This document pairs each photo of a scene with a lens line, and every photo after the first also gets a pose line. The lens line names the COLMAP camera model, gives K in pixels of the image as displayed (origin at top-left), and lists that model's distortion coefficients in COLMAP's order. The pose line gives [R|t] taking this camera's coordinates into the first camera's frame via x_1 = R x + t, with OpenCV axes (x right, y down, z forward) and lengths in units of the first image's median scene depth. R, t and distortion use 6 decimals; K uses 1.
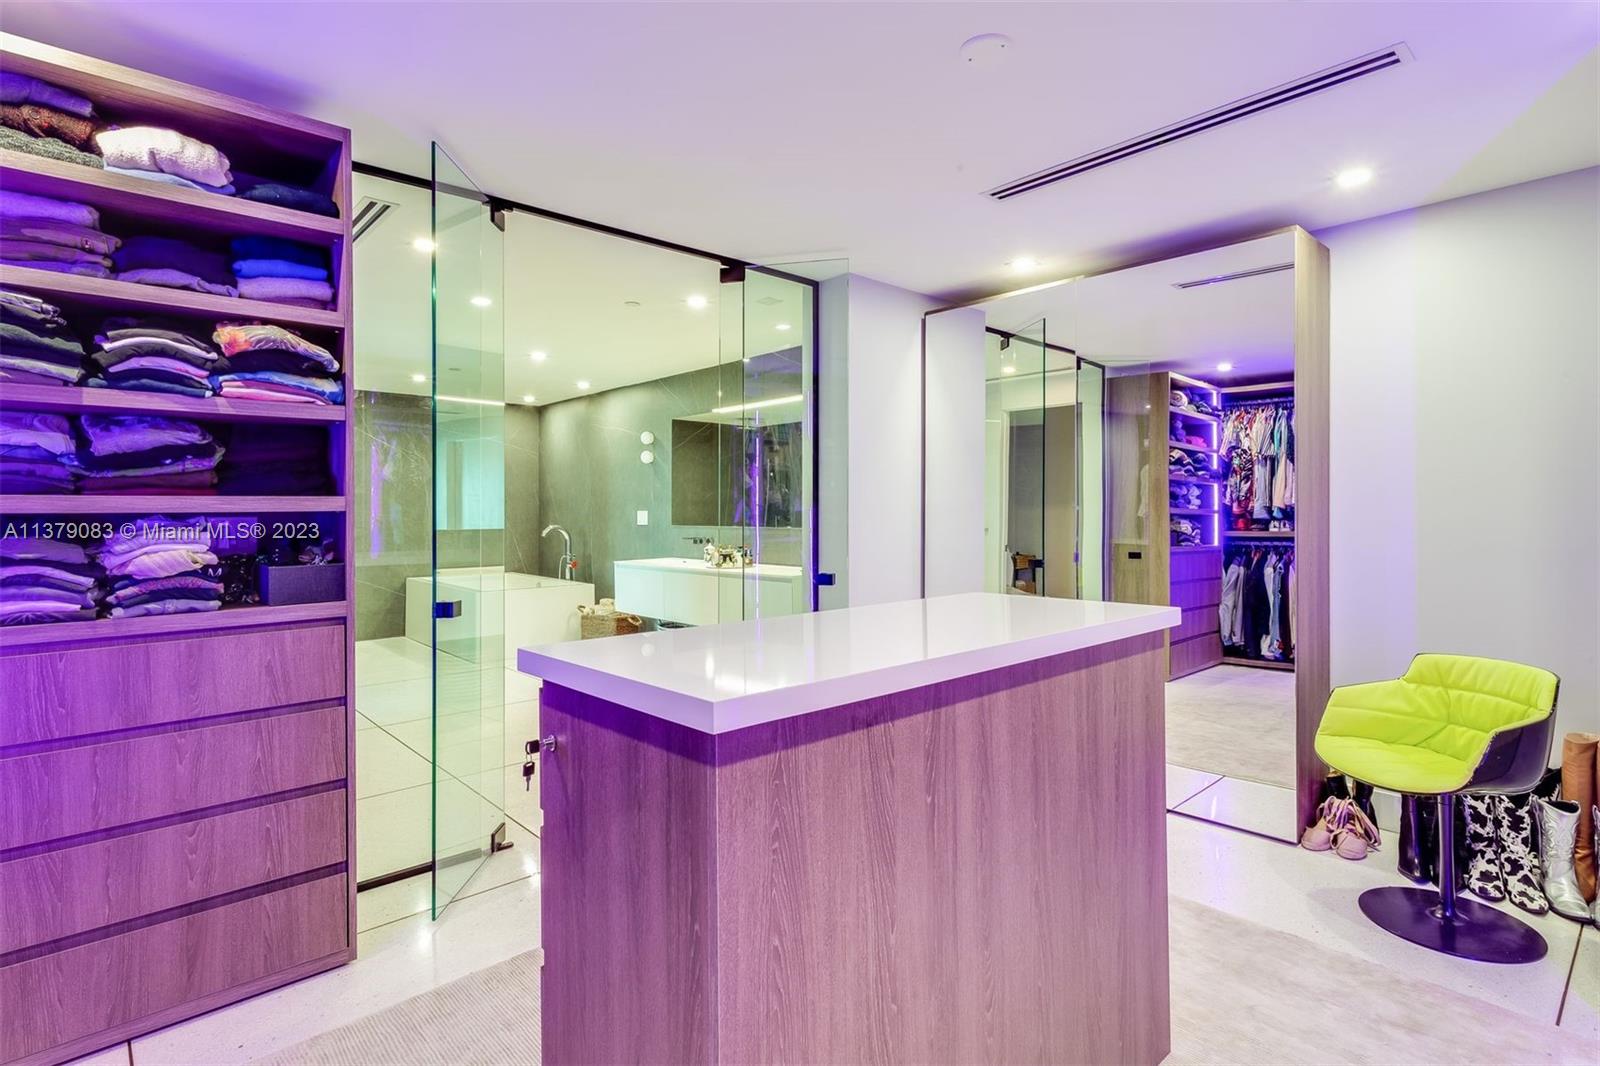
lens RADIAL K [[773.0, 0, 787.5], [0, 773.0, 514.6], [0, 0, 1]] dist [0.000911, 0.000337]
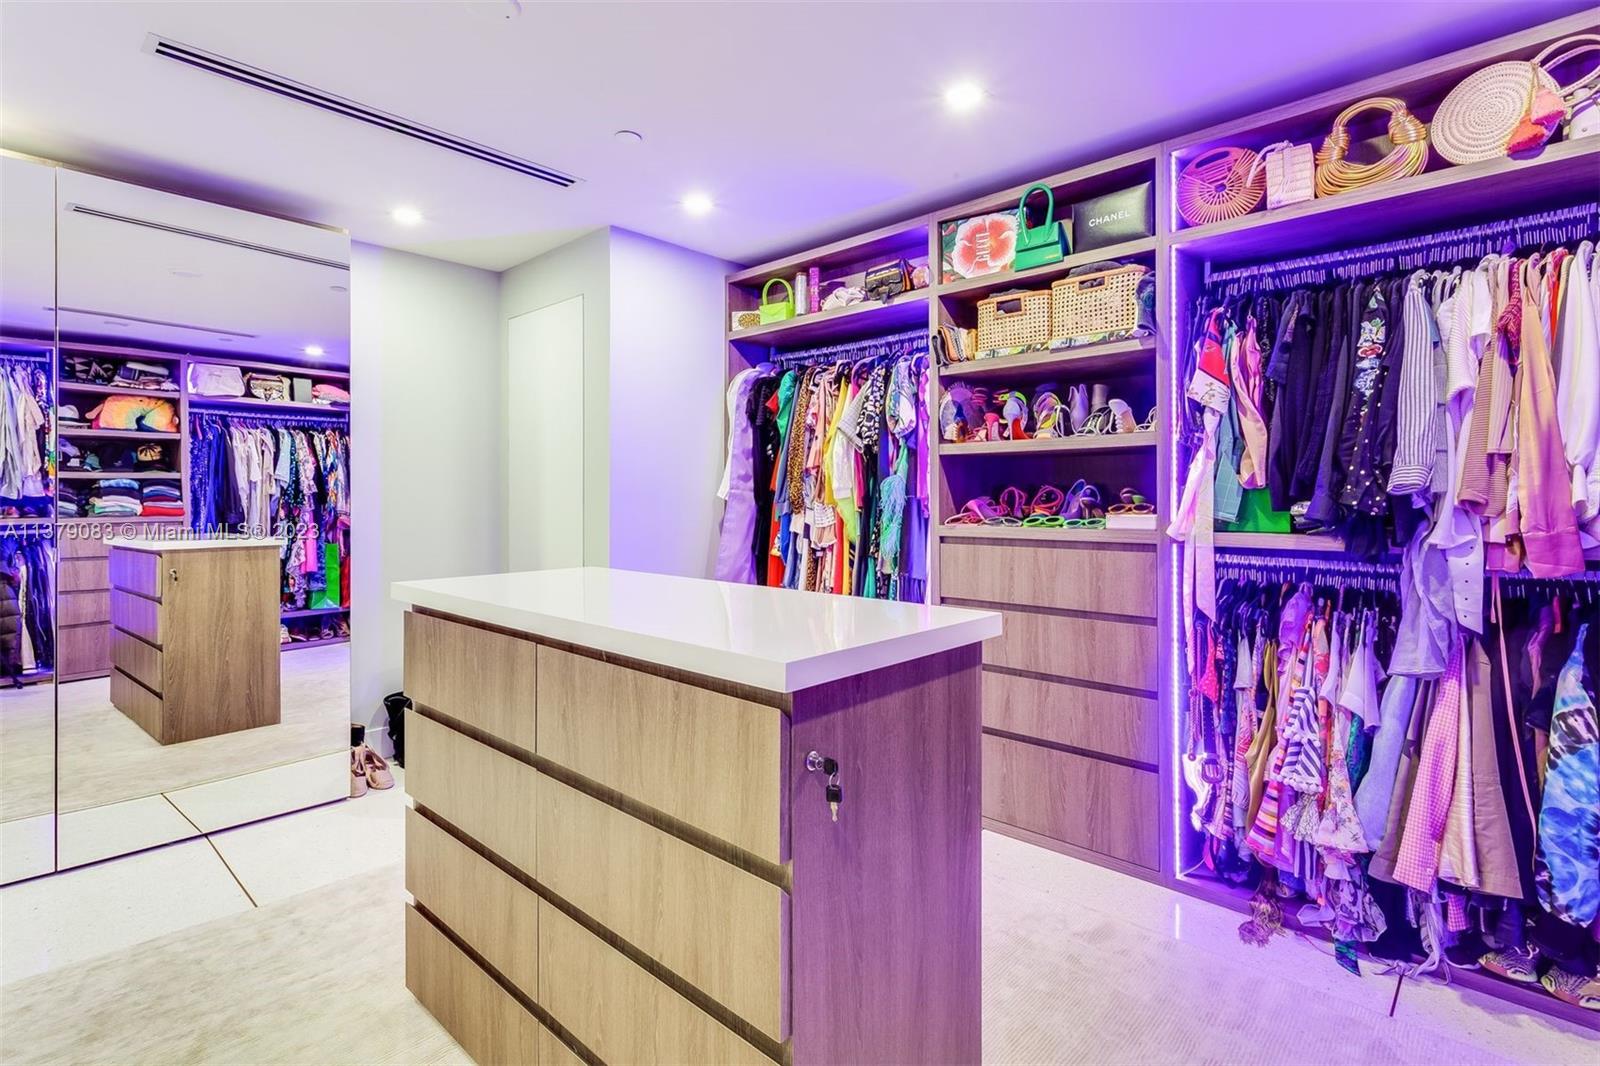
lens RADIAL K [[773.0, 0, 787.5], [0, 773.0, 514.6], [0, 0, 1]] dist [0.000911, 0.000337]
pose [[-0.069536, -0.016357, 0.997445, -1.233052], [0.001865, 0.999862, 0.016527, 0.020516], [-0.997578, 0.003010, -0.069496, 1.196090]]
